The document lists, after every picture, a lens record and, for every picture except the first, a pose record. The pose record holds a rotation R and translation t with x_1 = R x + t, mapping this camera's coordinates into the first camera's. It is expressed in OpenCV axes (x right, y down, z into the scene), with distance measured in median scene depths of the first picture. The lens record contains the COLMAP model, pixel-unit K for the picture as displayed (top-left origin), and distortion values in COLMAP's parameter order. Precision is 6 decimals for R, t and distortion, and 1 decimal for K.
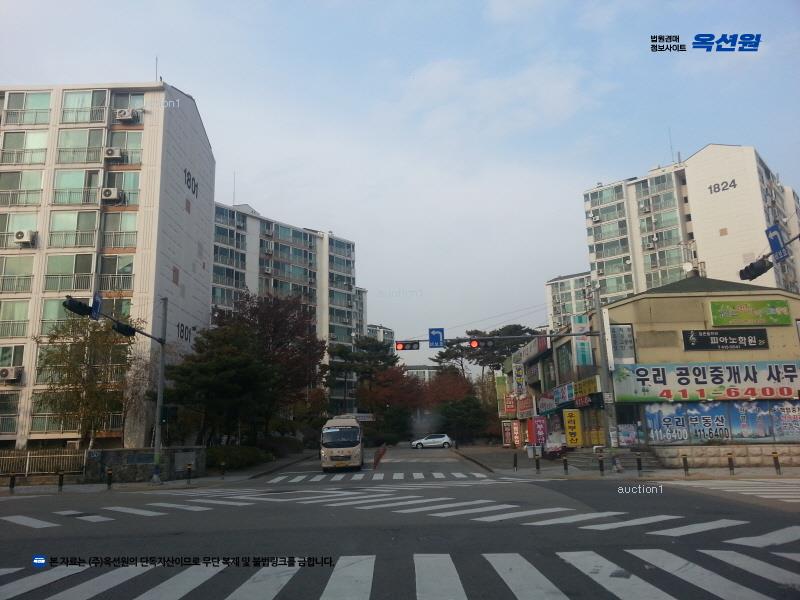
lens RADIAL K [[639.5, 0, 383.8], [0, 639.5, 297.5], [0, 0, 1]] dist [0.104032, -0.144779]
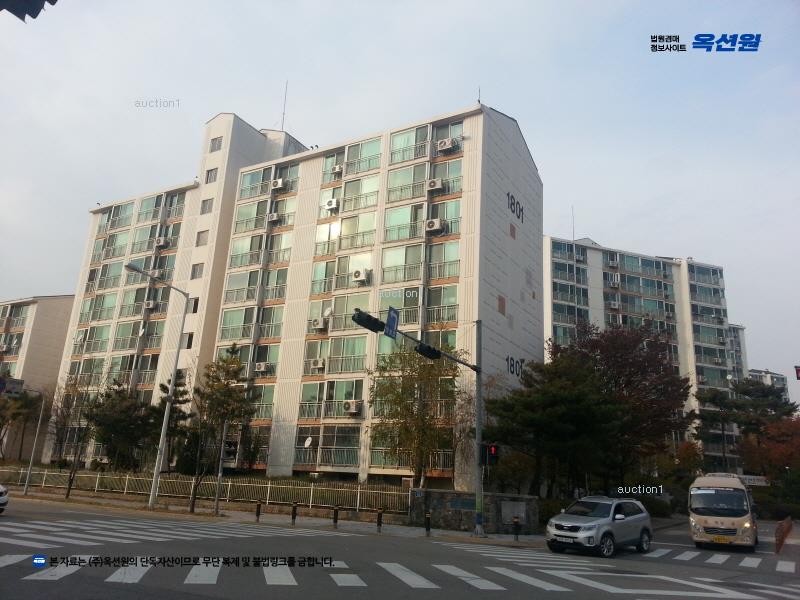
lens RADIAL K [[639.5, 0, 383.8], [0, 639.5, 297.5], [0, 0, 1]] dist [0.104032, -0.144779]
pose [[0.860993, -0.071624, -0.503549, -0.003747], [0.033738, 0.995897, -0.083968, 0.028715], [0.507497, 0.055307, 0.859877, 0.128497]]
